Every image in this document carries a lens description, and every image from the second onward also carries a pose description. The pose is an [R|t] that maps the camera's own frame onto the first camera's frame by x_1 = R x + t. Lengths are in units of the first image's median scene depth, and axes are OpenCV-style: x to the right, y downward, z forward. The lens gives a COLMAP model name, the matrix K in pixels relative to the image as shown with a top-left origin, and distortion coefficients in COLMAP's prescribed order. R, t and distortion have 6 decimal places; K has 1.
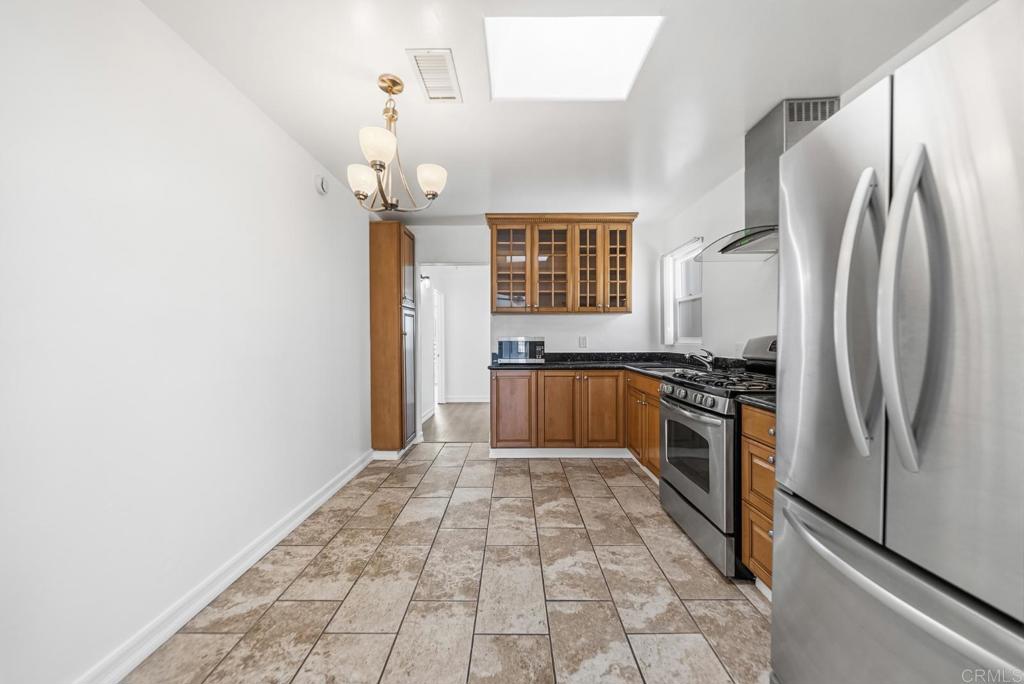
lens RADIAL K [[351.4, 0, 510.4], [0, 351.4, 341.0], [0, 0, 1]] dist [-0.001220, -0.000119]
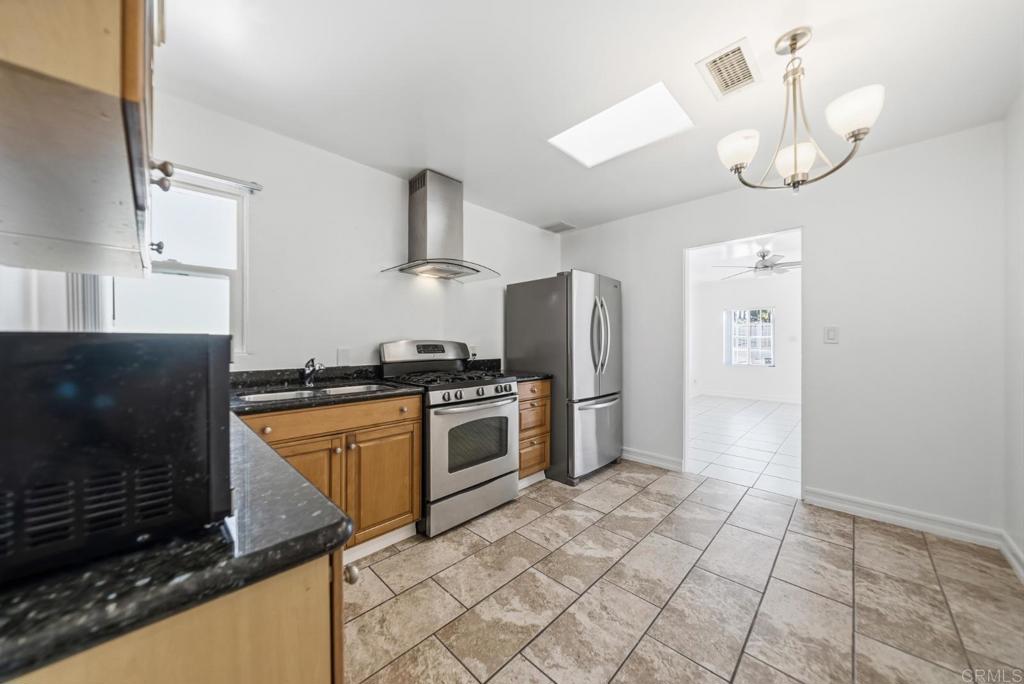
lens RADIAL K [[351.4, 0, 510.4], [0, 351.4, 341.0], [0, 0, 1]] dist [-0.001220, -0.000119]
pose [[-0.715237, 0.004008, 0.698870, -0.295885], [0.008999, 0.999953, 0.003474, -0.013781], [-0.698824, 0.008774, -0.715240, 1.405271]]
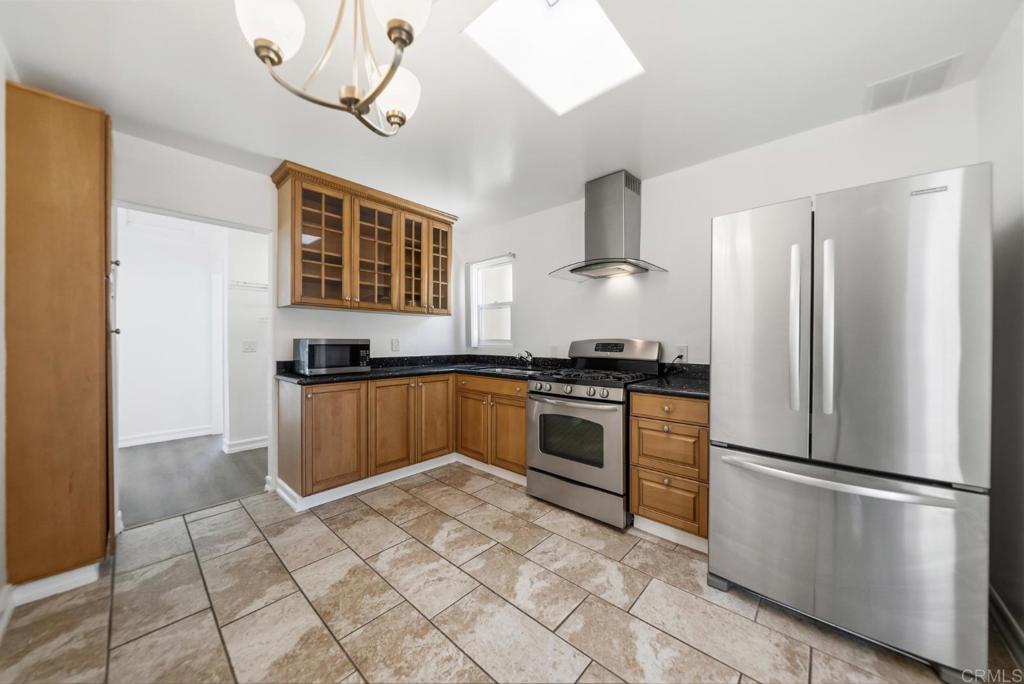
lens RADIAL K [[351.4, 0, 510.4], [0, 351.4, 341.0], [0, 0, 1]] dist [-0.001220, -0.000119]
pose [[0.669047, 0.003754, 0.743211, -0.400148], [0.002469, 0.999971, -0.007273, -0.000819], [-0.743216, 0.006701, 0.669018, 0.294543]]
